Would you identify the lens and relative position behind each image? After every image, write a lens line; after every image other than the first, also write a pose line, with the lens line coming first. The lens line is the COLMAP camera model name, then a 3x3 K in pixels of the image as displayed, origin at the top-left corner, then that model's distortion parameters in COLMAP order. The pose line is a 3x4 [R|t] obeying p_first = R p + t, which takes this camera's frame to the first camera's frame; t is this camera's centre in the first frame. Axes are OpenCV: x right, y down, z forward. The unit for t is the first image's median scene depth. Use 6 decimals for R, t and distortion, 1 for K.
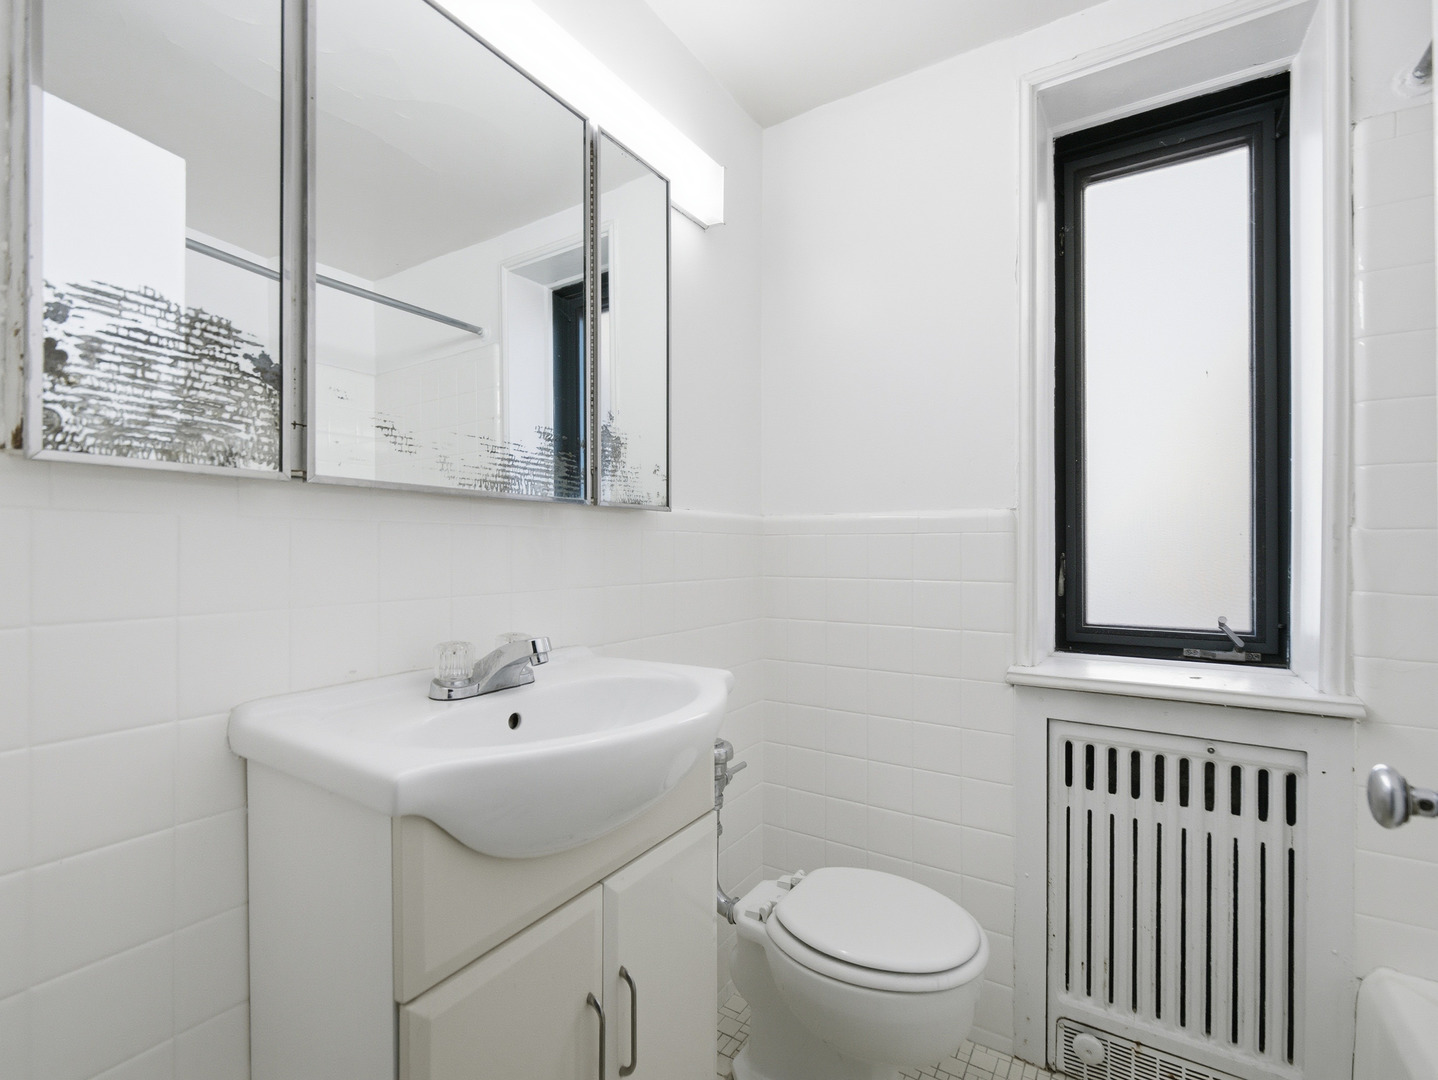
lens RADIAL K [[672.4, 0, 722.5], [0, 672.4, 549.1], [0, 0, 1]] dist [-0.003303, -0.001547]
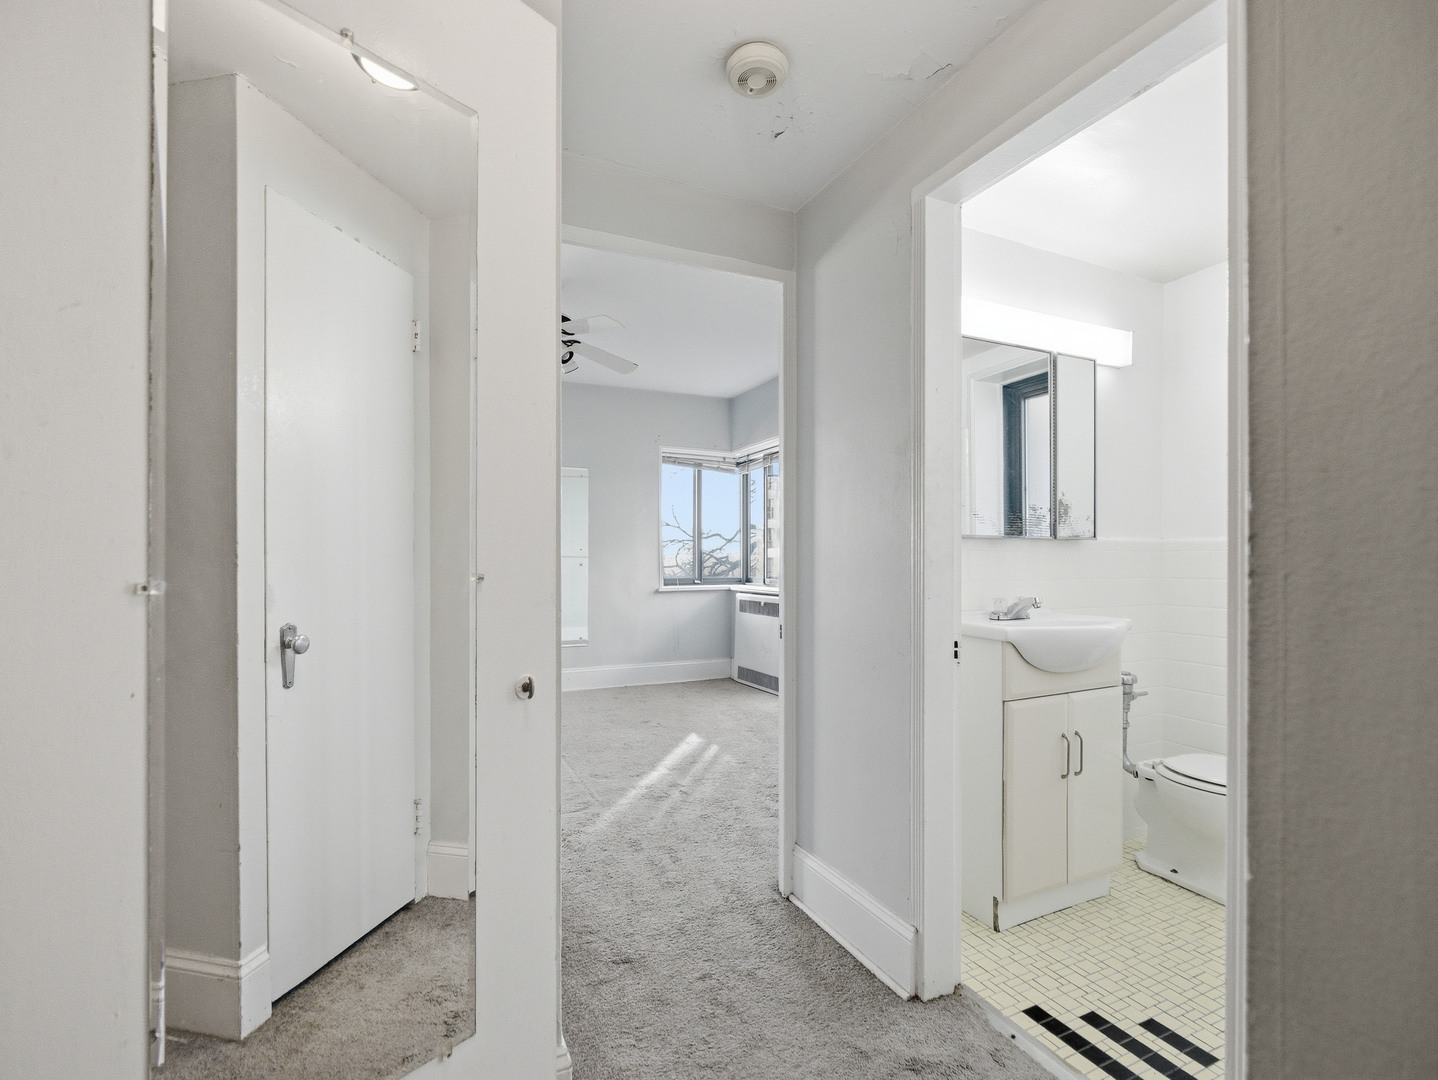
lens RADIAL K [[672.4, 0, 727.3], [0, 672.4, 551.6], [0, 0, 1]] dist [-0.003303, -0.001547]
pose [[0.845470, 0.001560, -0.534020, 0.051863], [-0.005044, 0.999974, -0.005063, -0.009763], [0.533998, 0.006974, 0.845457, -1.114392]]
